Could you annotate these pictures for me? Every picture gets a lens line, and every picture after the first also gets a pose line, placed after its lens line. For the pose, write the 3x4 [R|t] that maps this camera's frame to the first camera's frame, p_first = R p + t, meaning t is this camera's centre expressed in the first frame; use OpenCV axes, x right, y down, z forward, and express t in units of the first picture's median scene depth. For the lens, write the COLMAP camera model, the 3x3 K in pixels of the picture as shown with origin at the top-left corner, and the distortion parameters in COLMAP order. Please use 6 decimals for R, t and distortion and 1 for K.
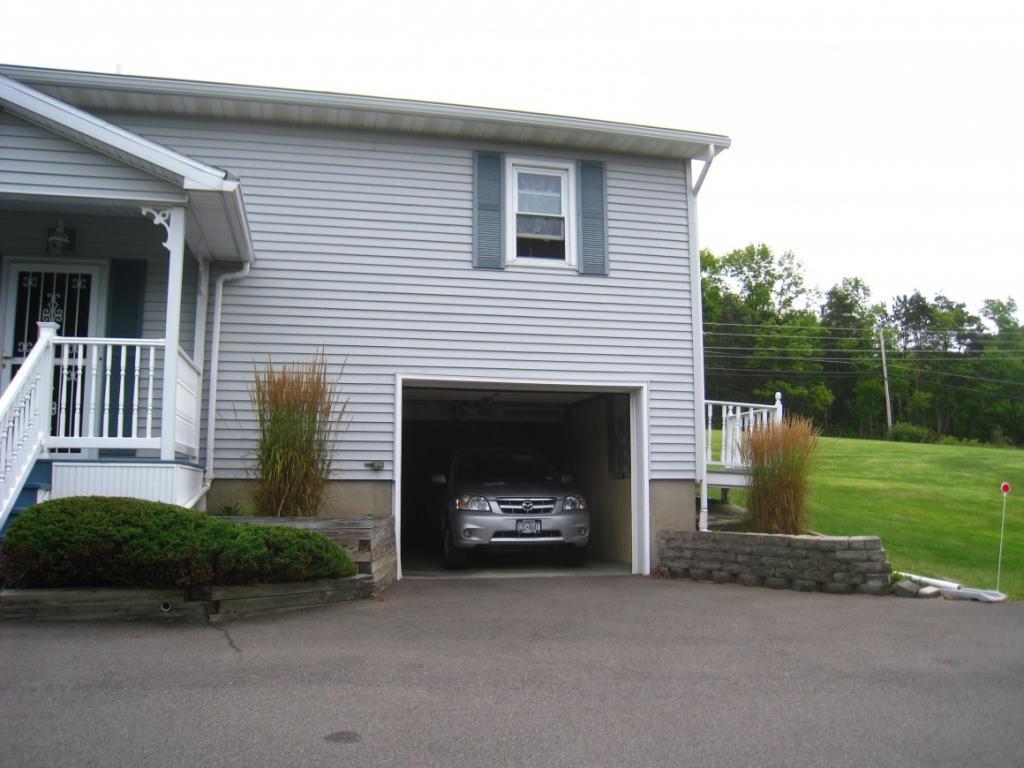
lens RADIAL K [[843.8, 0, 531.2], [0, 843.8, 389.0], [0, 0, 1]] dist [-0.162634, 0.105005]
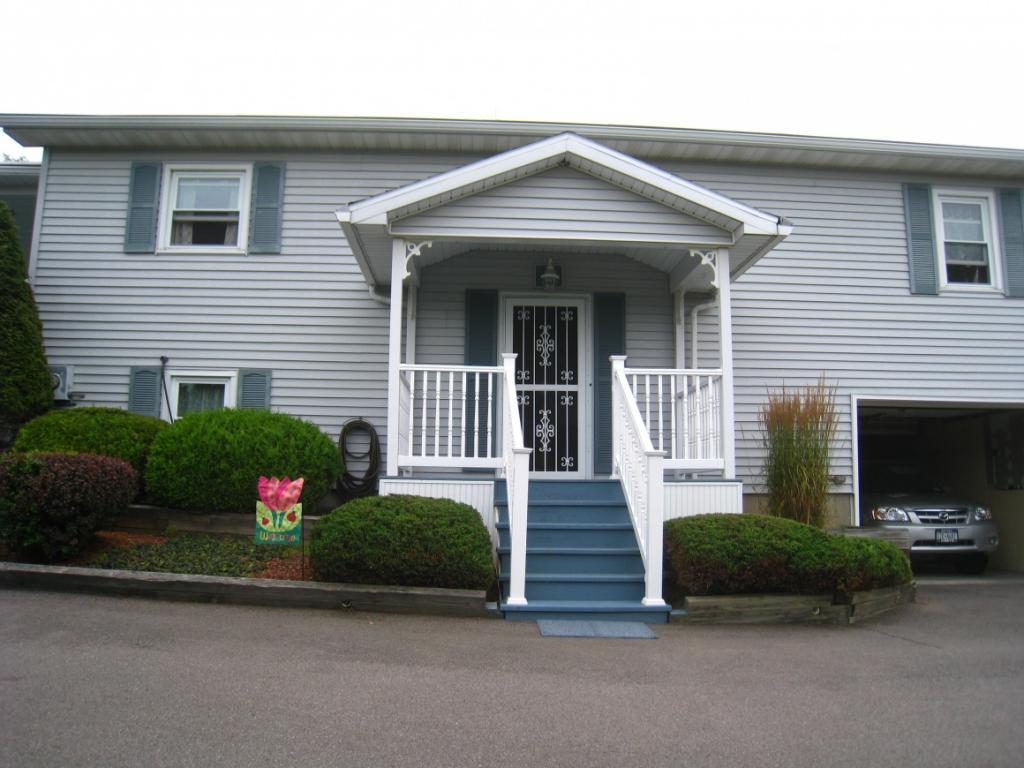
lens RADIAL K [[843.8, 0, 510.3], [0, 843.8, 387.3], [0, 0, 1]] dist [-0.162634, 0.105005]
pose [[0.980766, -0.013056, -0.194748, -0.404931], [0.011180, 0.999880, -0.010729, -0.022057], [0.194865, 0.008346, 0.980795, -0.126921]]
